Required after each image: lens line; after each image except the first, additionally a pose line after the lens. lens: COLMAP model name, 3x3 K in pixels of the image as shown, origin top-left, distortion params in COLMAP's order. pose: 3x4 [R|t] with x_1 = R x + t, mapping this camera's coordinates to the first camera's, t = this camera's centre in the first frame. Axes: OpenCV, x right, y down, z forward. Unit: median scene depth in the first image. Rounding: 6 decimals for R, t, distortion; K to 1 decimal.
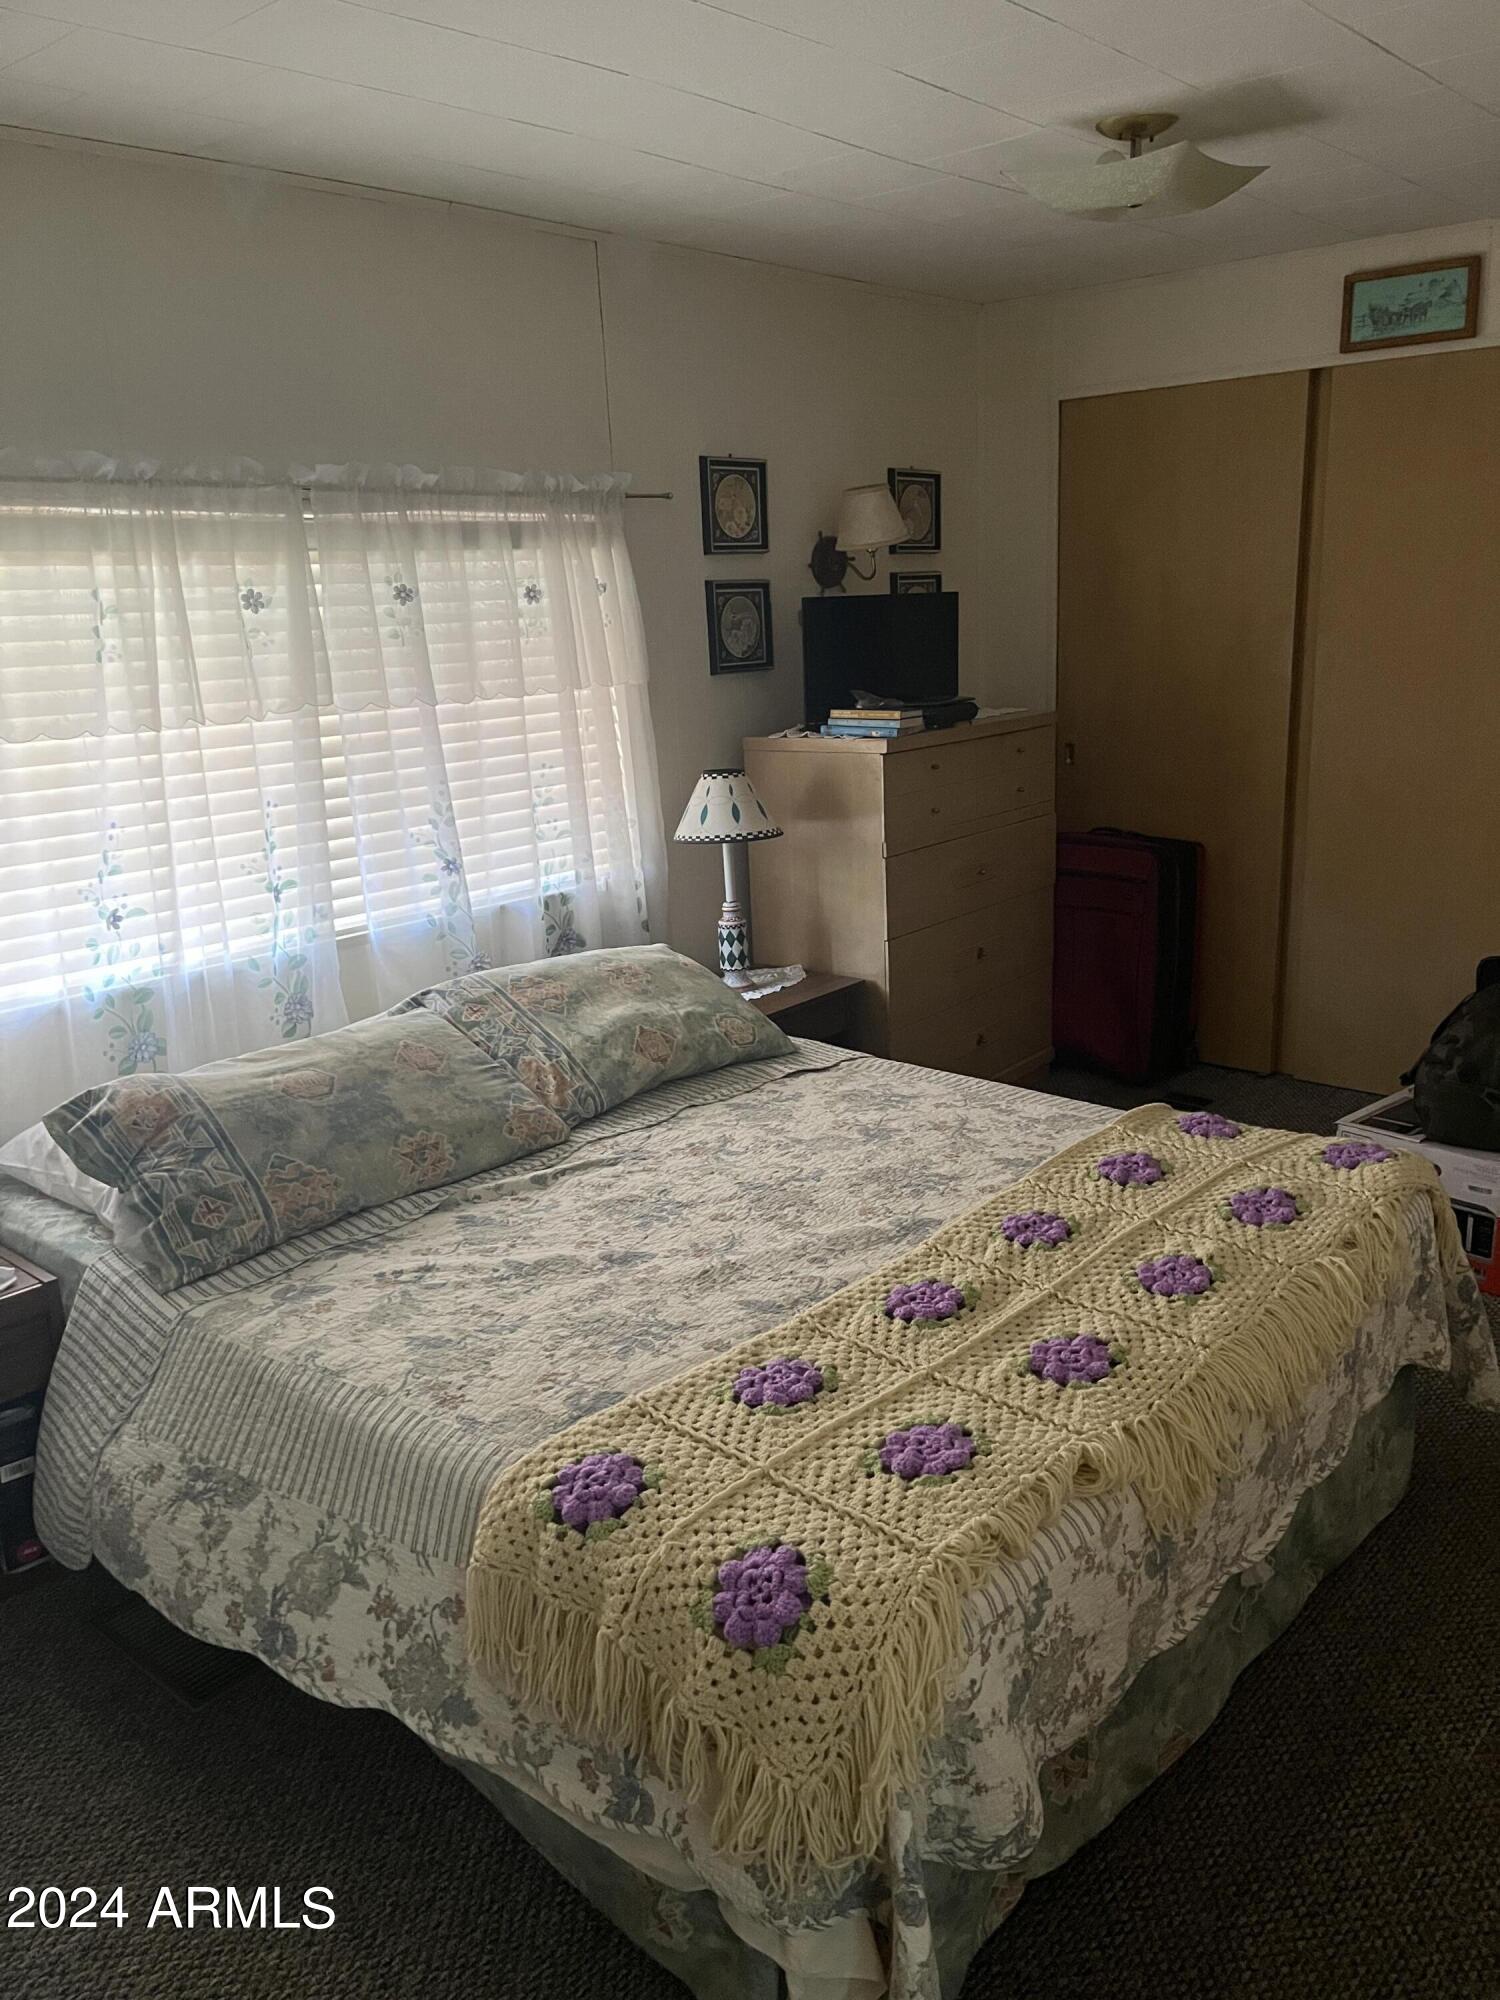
lens RADIAL K [[1467.2, 0, 781.3], [0, 1467.2, 999.5], [0, 0, 1]] dist [0.051749, -0.077038]
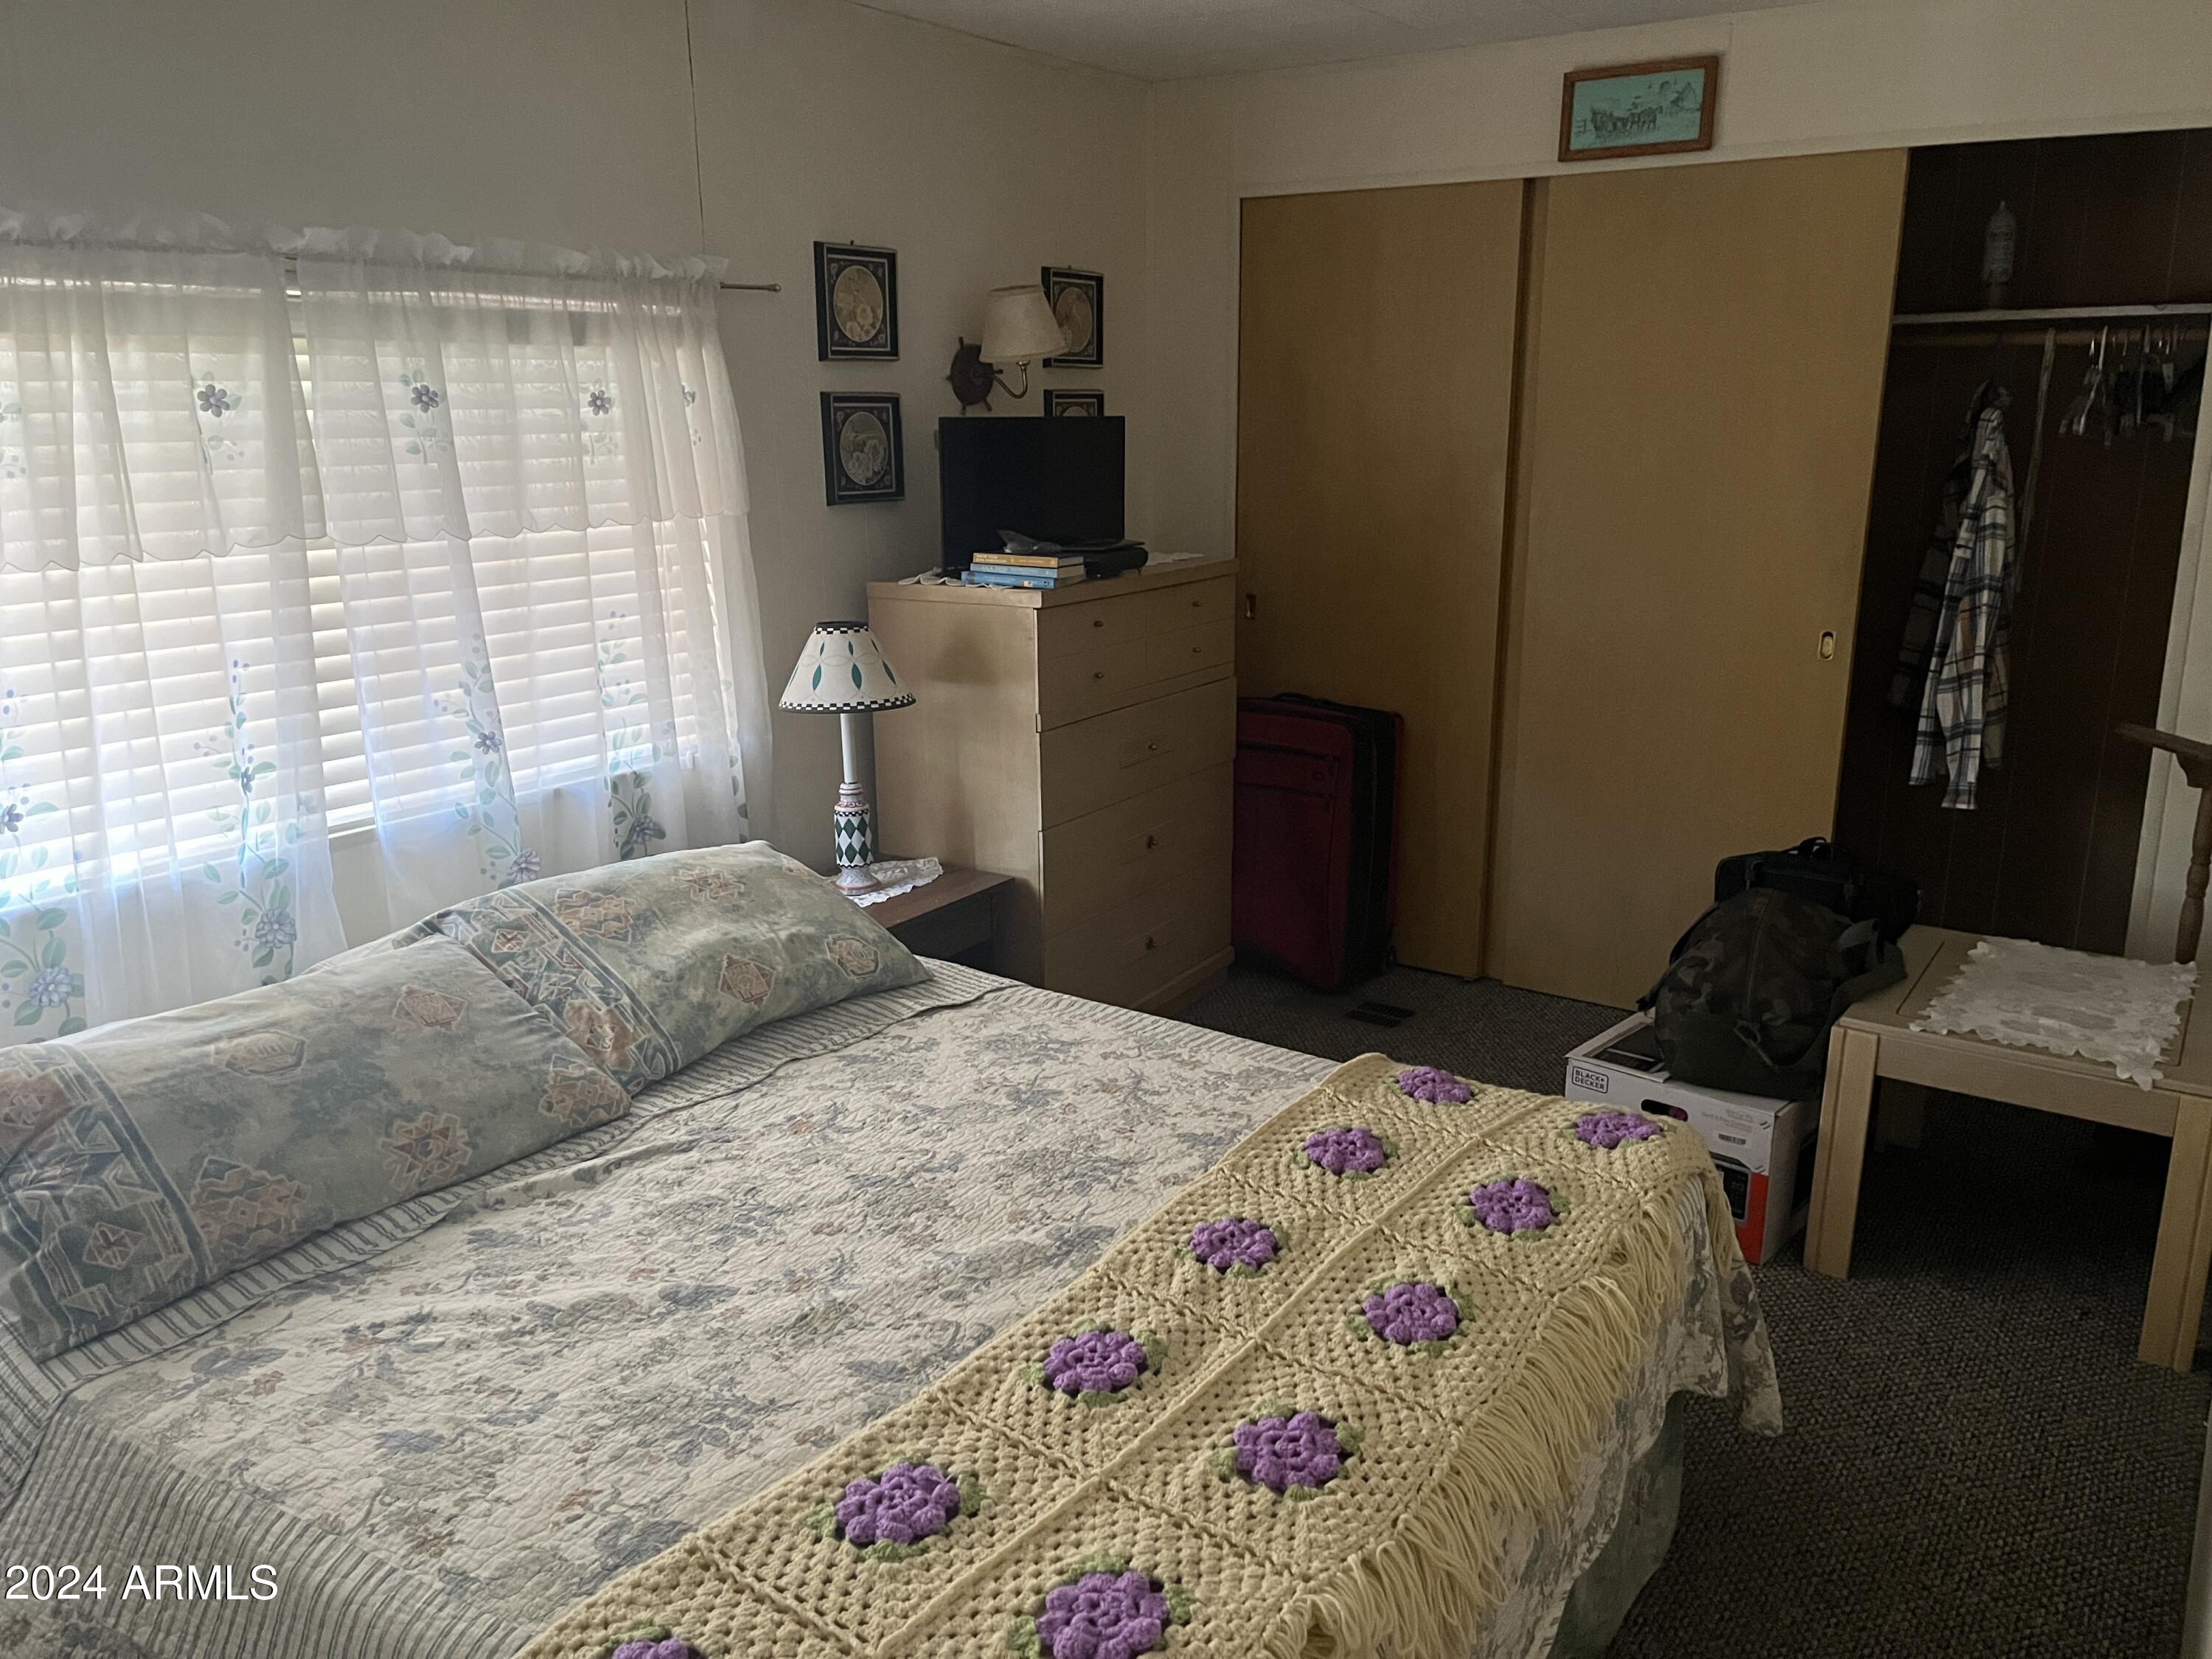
lens RADIAL K [[1622.7, 0, 1123.4], [0, 1622.7, 818.6], [0, 0, 1]] dist [0.051749, -0.077038]
pose [[0.991993, 0.004684, 0.126202, 0.003769], [-0.002421, 0.999834, -0.018081, -0.048748], [-0.126266, 0.017630, 0.991840, 0.129712]]
